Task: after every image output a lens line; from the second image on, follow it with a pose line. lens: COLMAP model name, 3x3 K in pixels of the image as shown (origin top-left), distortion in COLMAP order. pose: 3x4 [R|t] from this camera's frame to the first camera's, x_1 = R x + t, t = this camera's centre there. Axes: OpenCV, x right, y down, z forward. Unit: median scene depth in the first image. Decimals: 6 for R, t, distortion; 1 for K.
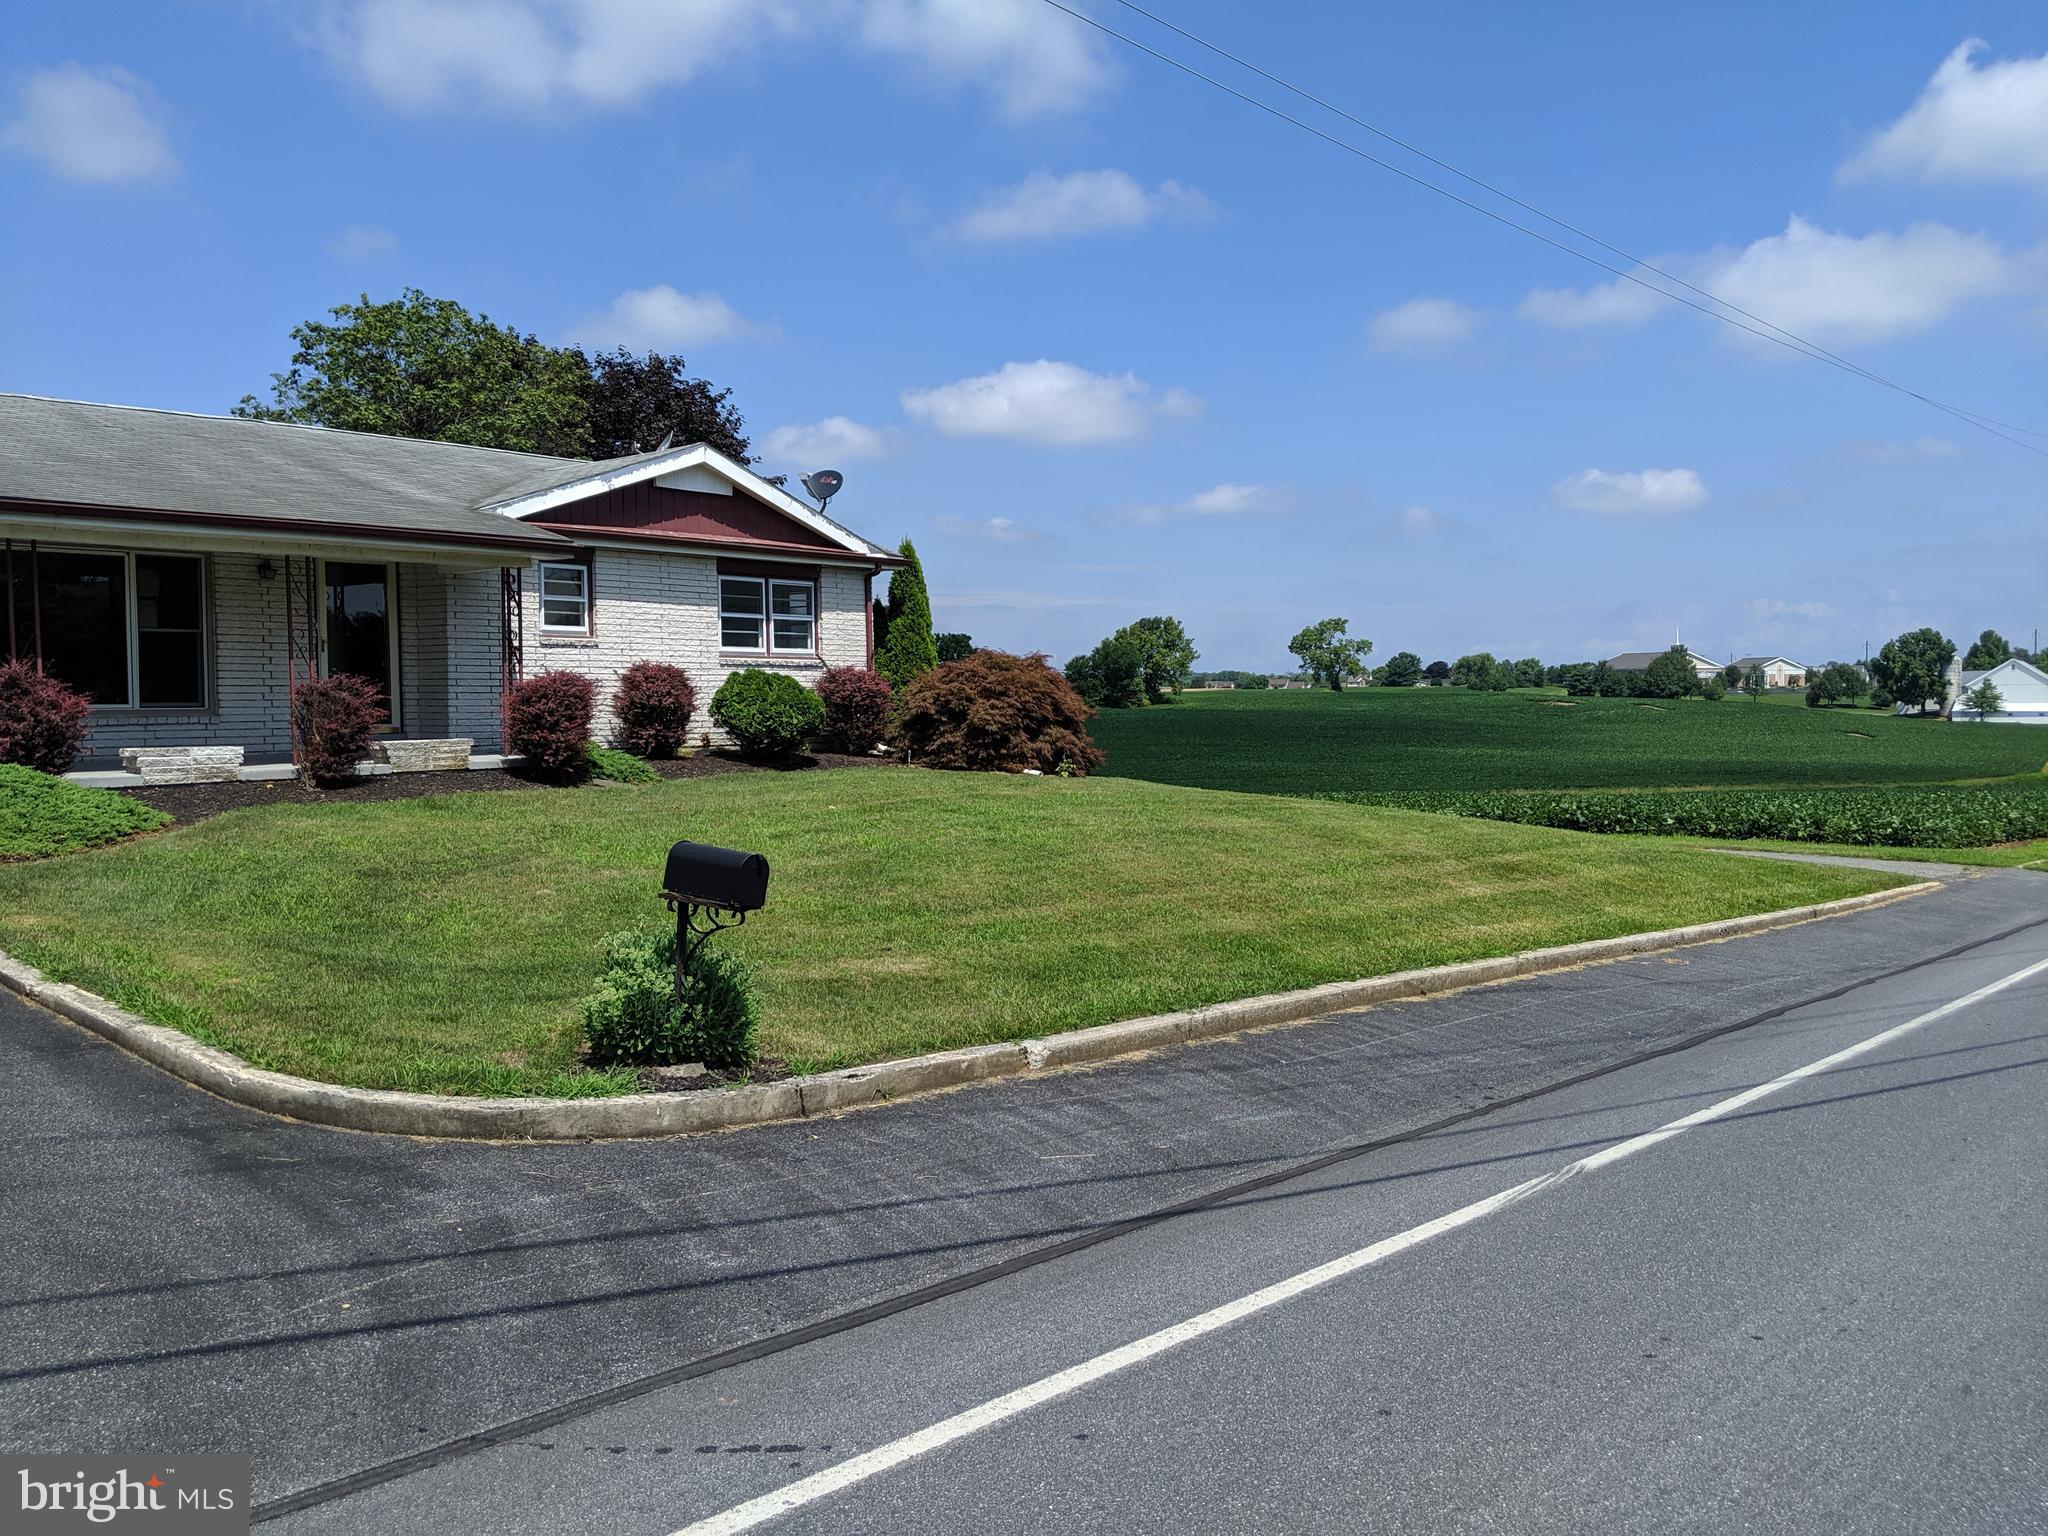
lens RADIAL K [[1638.0, 0, 1024.0], [0, 1638.0, 768.0], [0, 0, 1]] dist [0.079915, -0.177719]
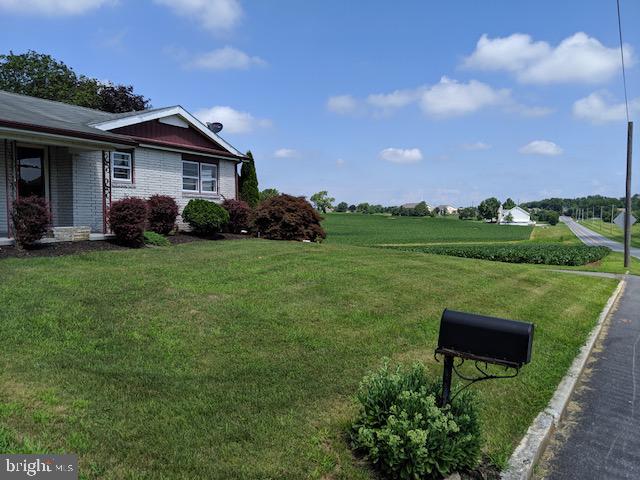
lens RADIAL K [[511.9, 0, 320.0], [0, 511.9, 240.0], [0, 0, 1]] dist [0.079915, -0.177719]
pose [[0.981339, 0.002854, 0.192266, -0.127801], [-0.004025, 0.999976, 0.005703, -0.003687], [-0.192245, -0.006370, 0.981326, 0.200618]]
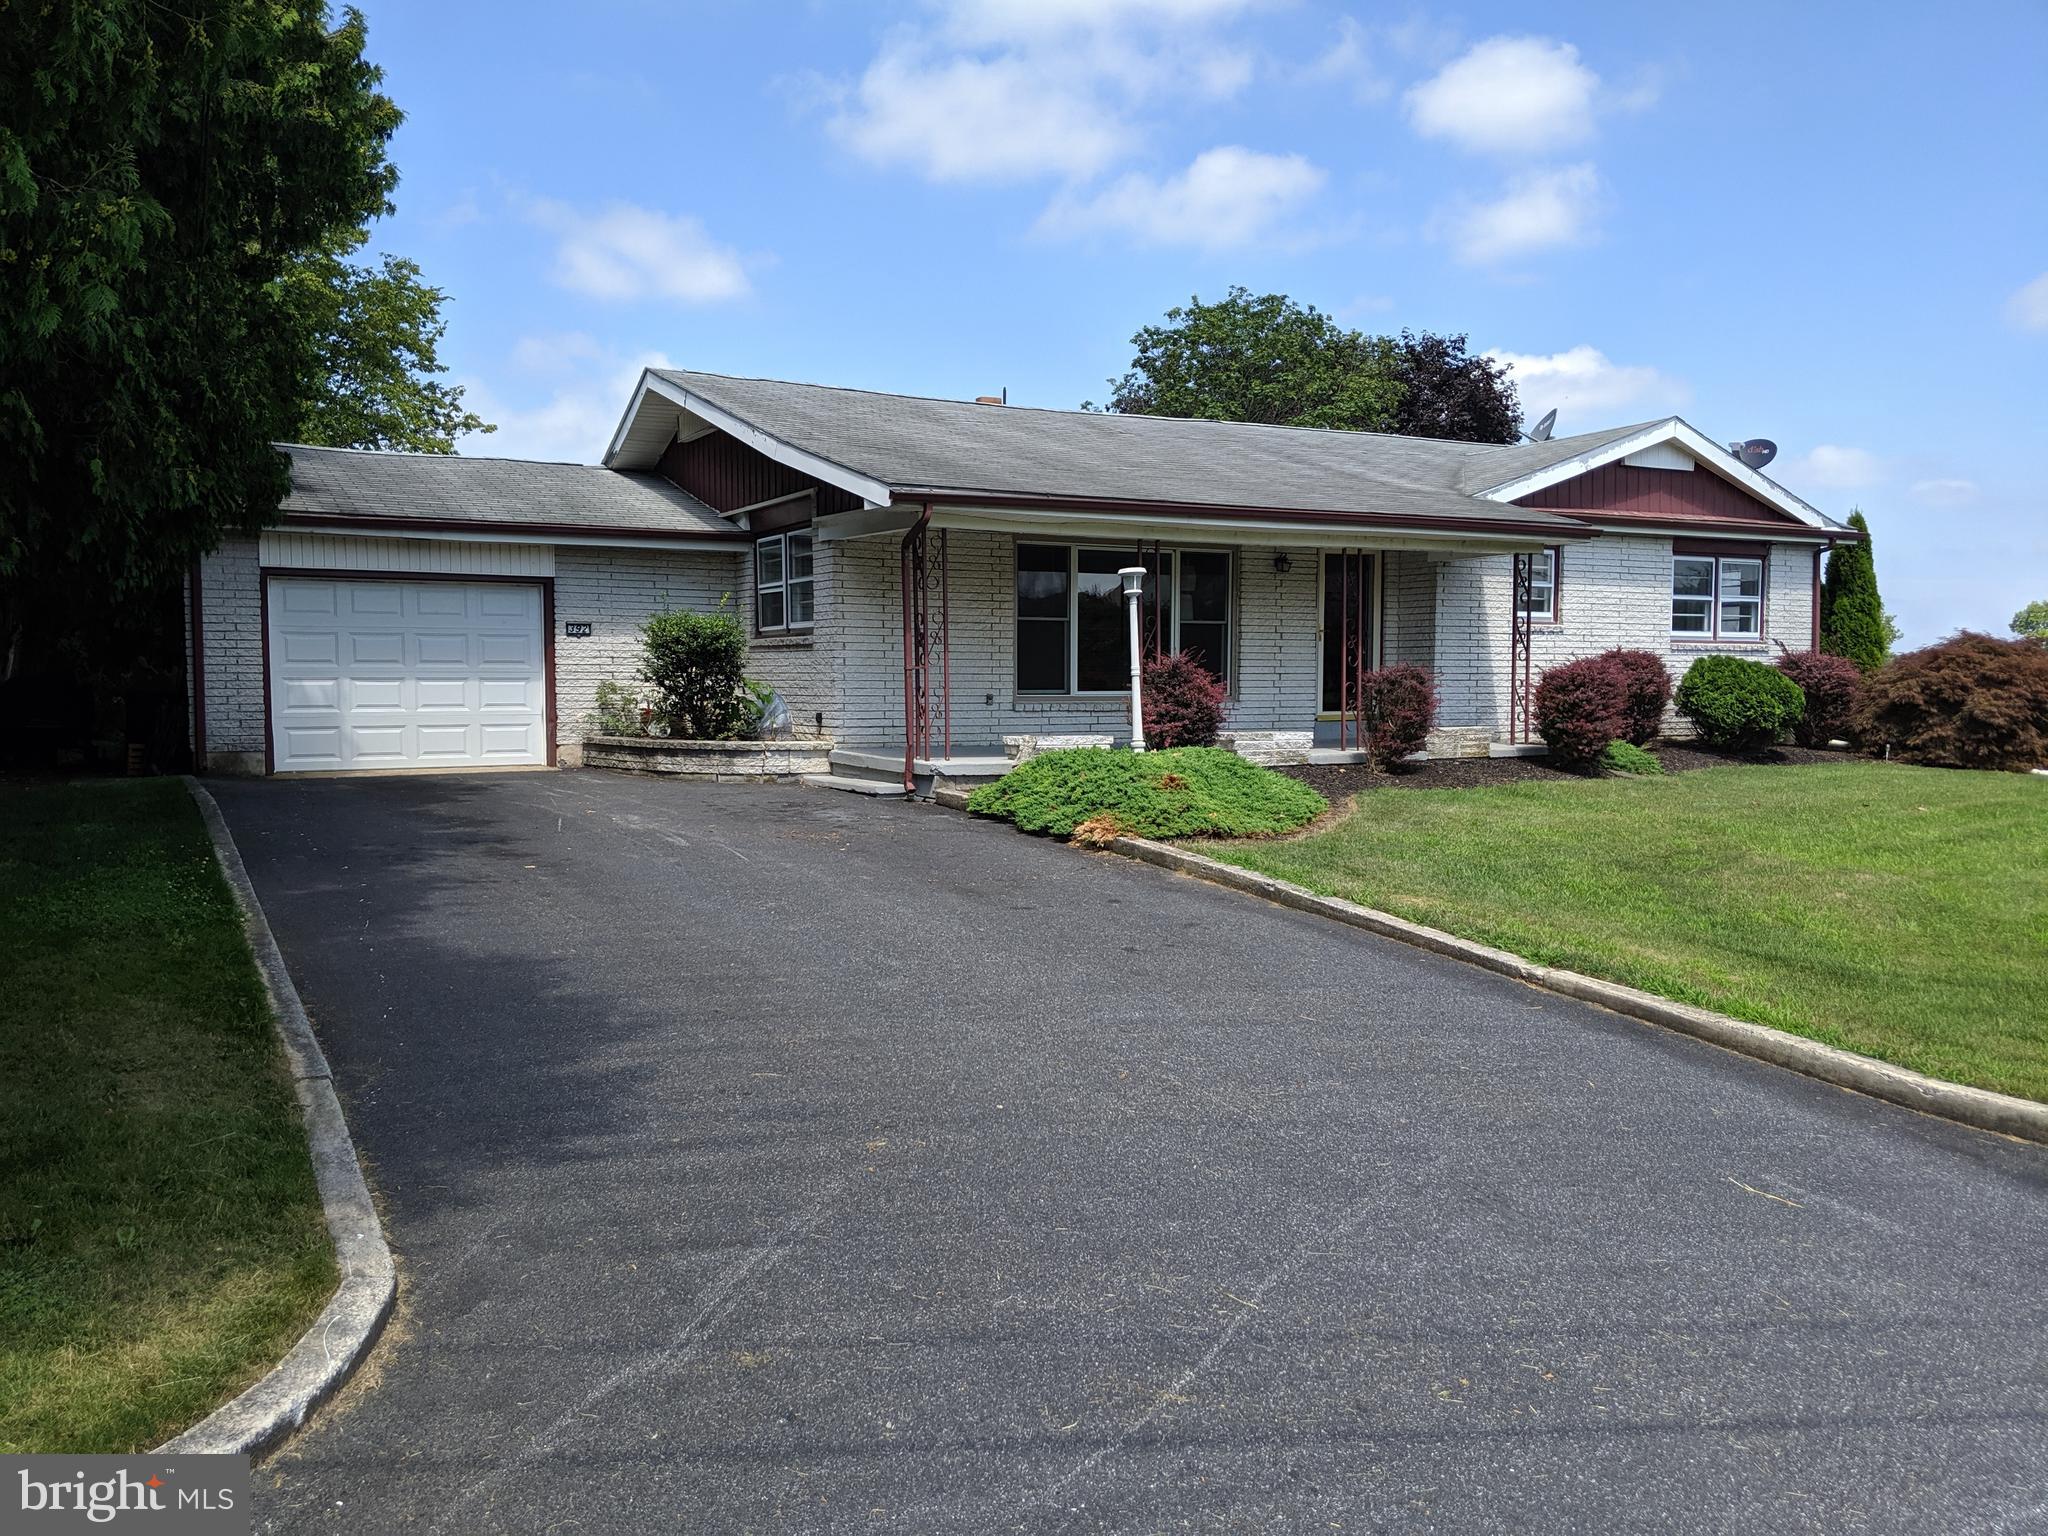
lens RADIAL K [[1624.7, 0, 993.1], [0, 1624.7, 801.9], [0, 0, 1]] dist [0.083657, -0.154547]
pose [[0.930243, 0.031442, -0.365596, -0.194560], [-0.020383, 0.999212, 0.034071, 0.000031], [0.366379, -0.024242, 0.930150, -0.024035]]
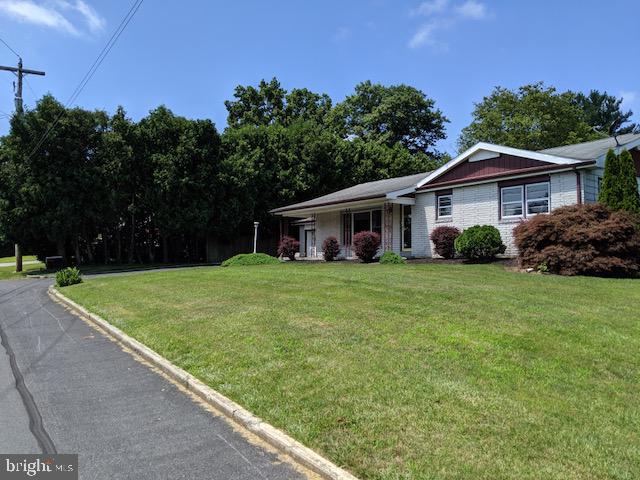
lens RADIAL K [[511.9, 0, 320.0], [0, 511.9, 240.0], [0, 0, 1]] dist [0.079915, -0.177719]
pose [[-0.210809, -0.036073, -0.976861, 0.620727], [-0.043648, 0.998670, -0.027459, -0.004861], [0.976552, 0.036849, -0.212103, 0.879129]]
